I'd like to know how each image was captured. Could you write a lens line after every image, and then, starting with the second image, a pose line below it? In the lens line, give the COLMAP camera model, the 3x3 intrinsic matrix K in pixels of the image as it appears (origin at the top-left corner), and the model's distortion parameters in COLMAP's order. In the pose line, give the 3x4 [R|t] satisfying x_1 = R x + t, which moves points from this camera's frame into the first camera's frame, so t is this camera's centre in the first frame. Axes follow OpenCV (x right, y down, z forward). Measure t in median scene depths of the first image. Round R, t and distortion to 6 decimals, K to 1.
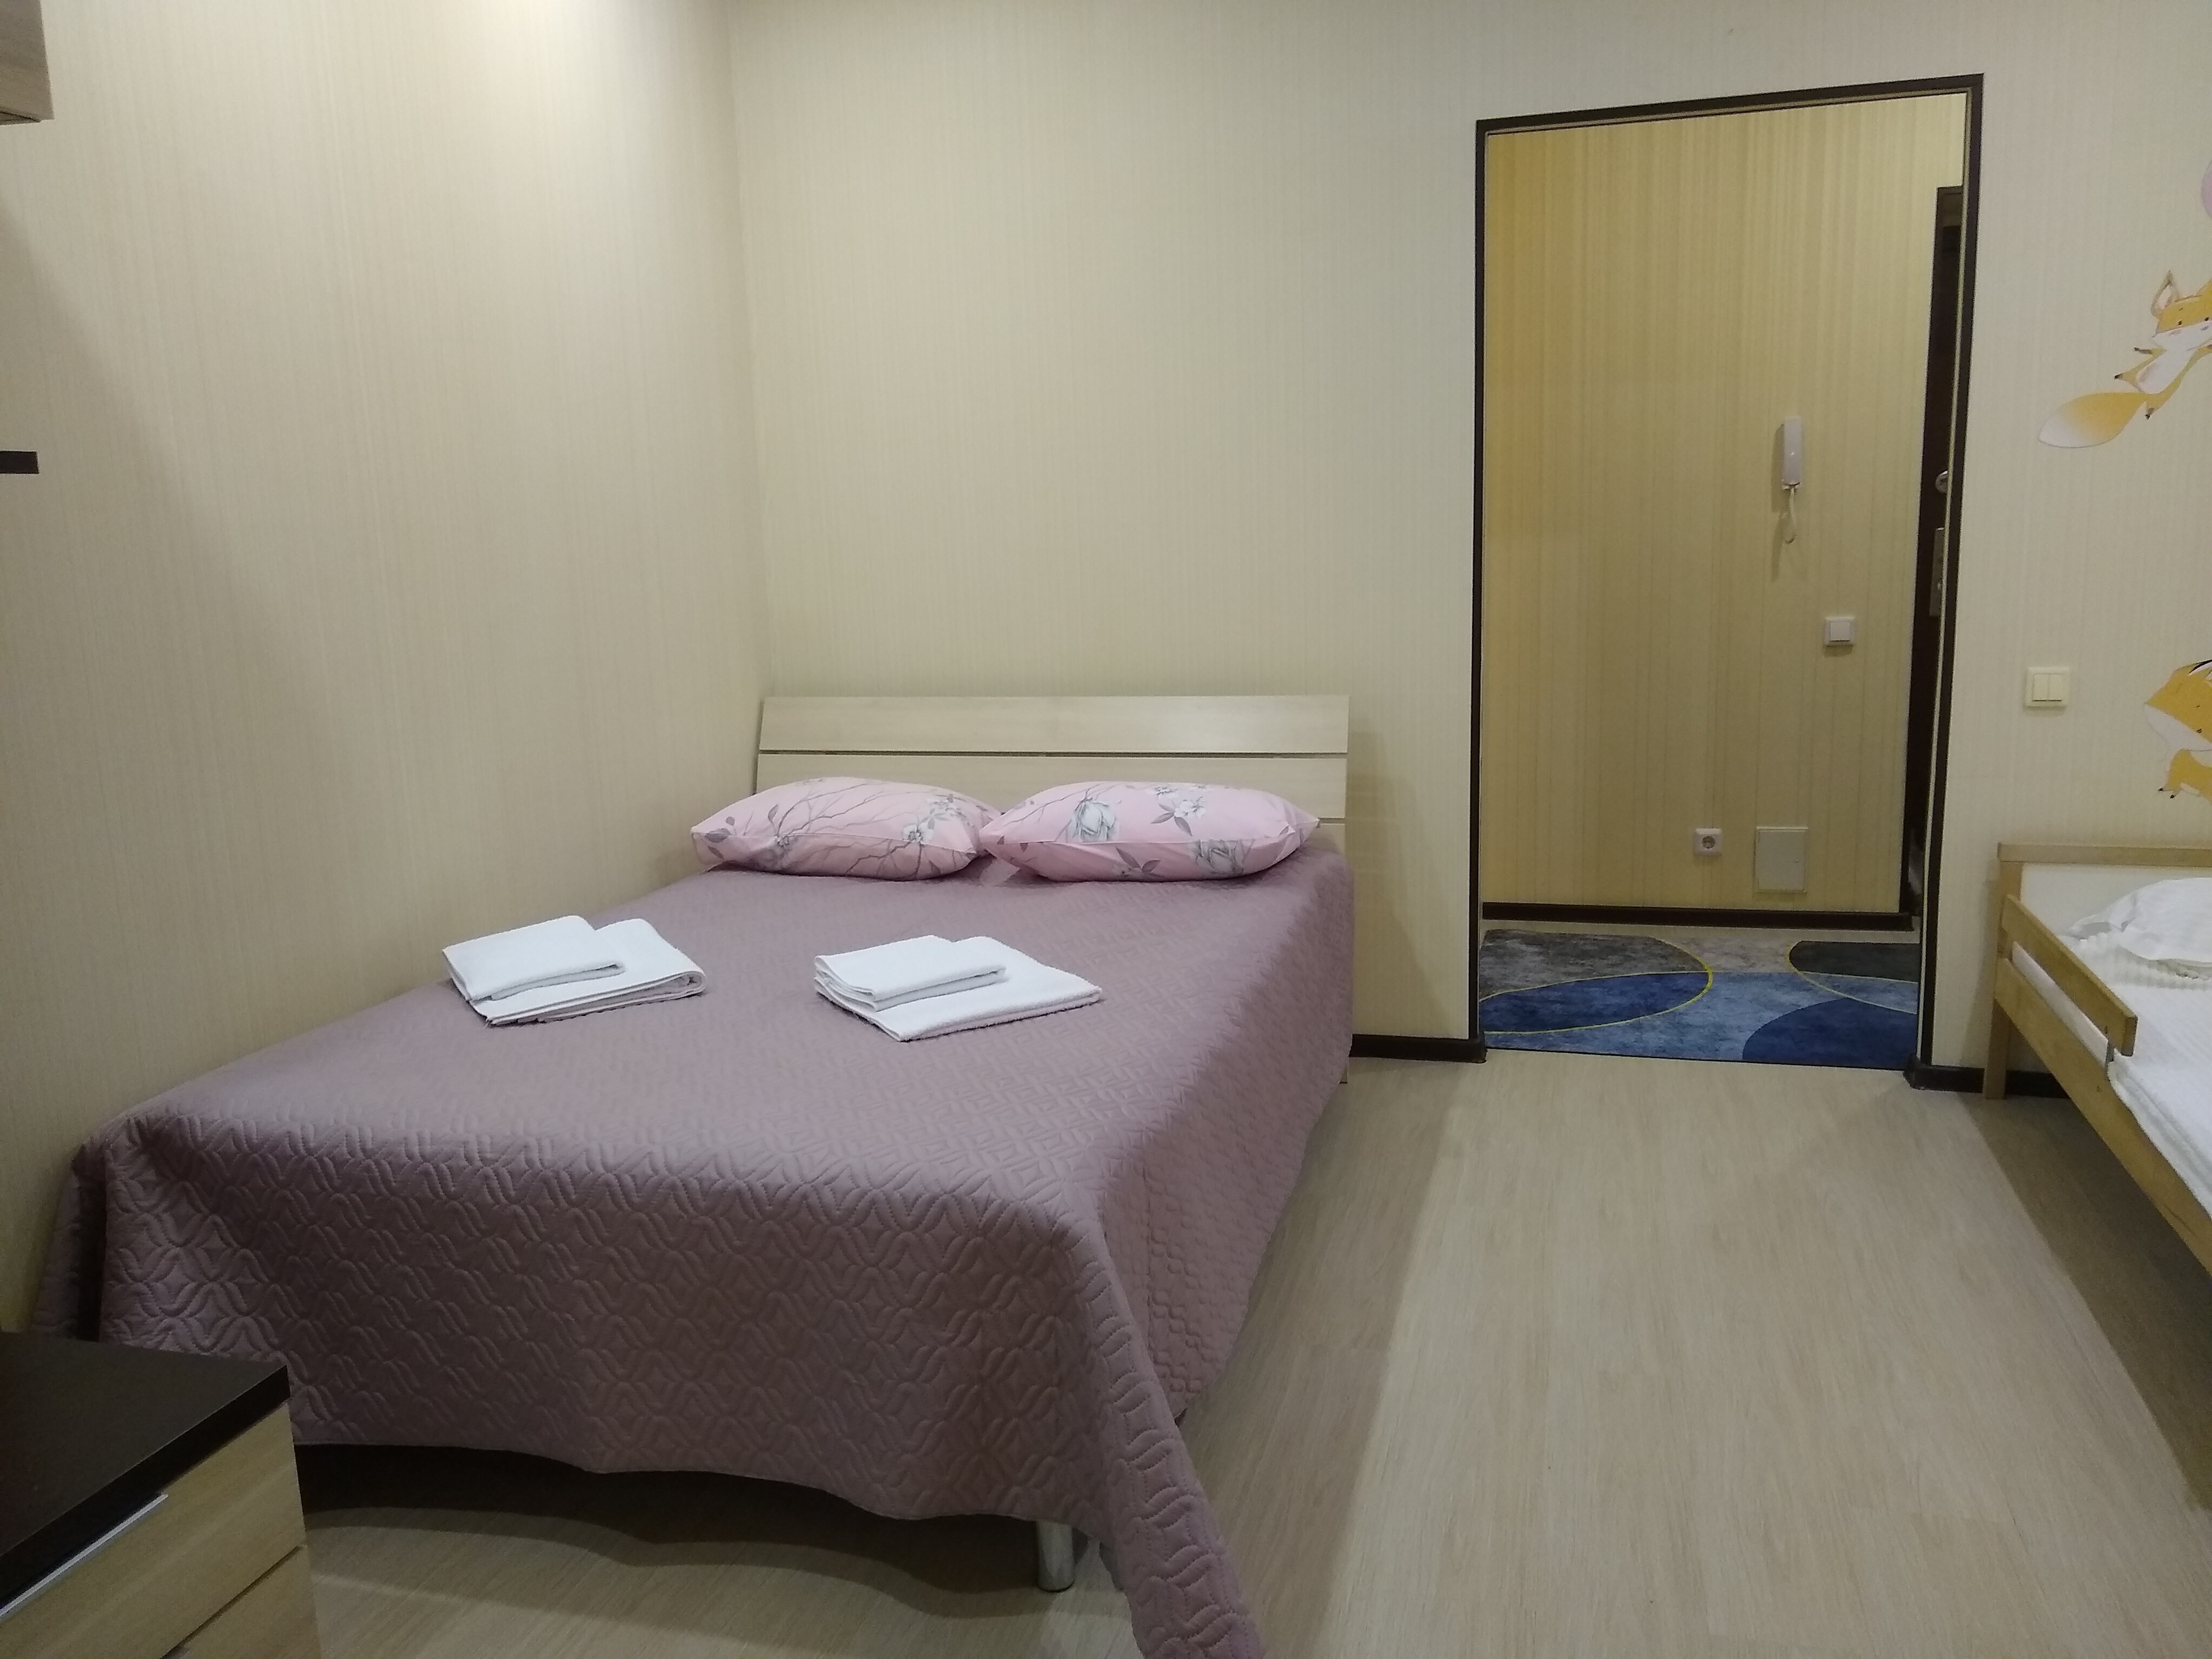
lens RADIAL K [[1706.1, 0, 1106.0], [0, 1706.1, 829.5], [0, 0, 1]] dist [0.007419, -0.030197]
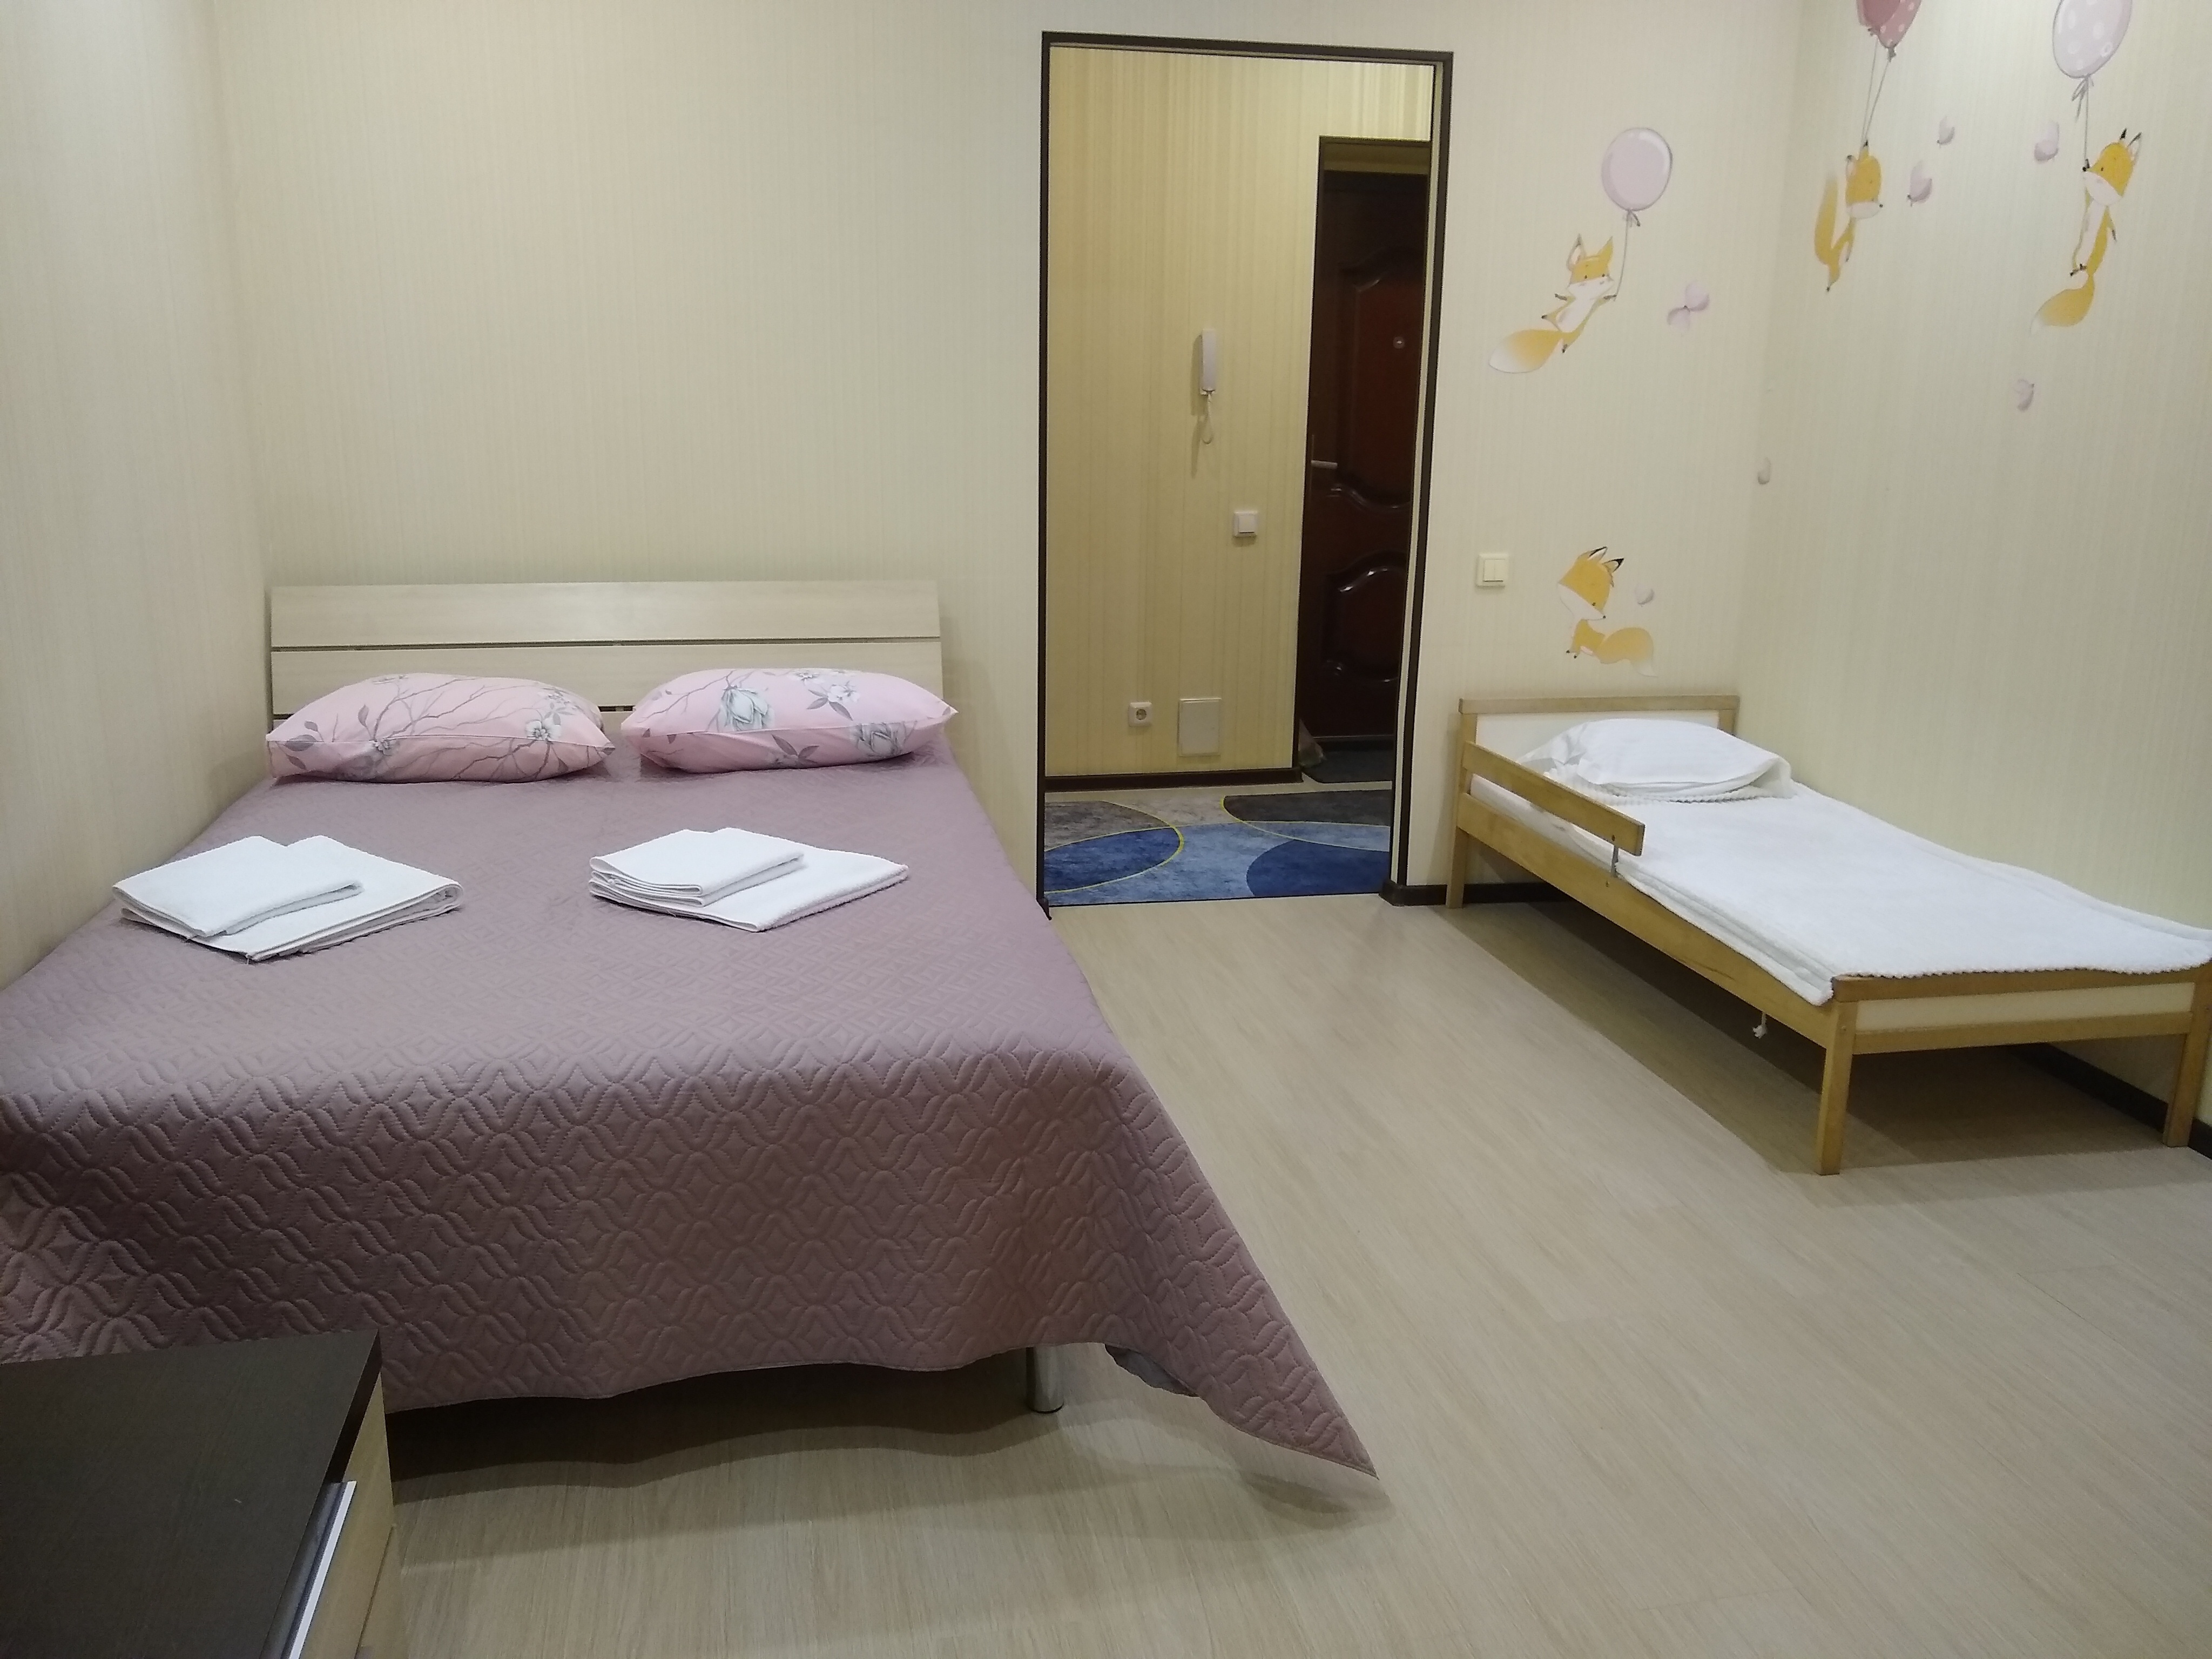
lens RADIAL K [[1716.8, 0, 1106.0], [0, 1716.8, 829.5], [0, 0, 1]] dist [0.022912, -0.068762]
pose [[0.888474, -0.069689, 0.453605, -0.280408], [0.041393, 0.996543, 0.072026, 0.001453], [-0.457056, -0.045217, 0.888288, 0.018278]]
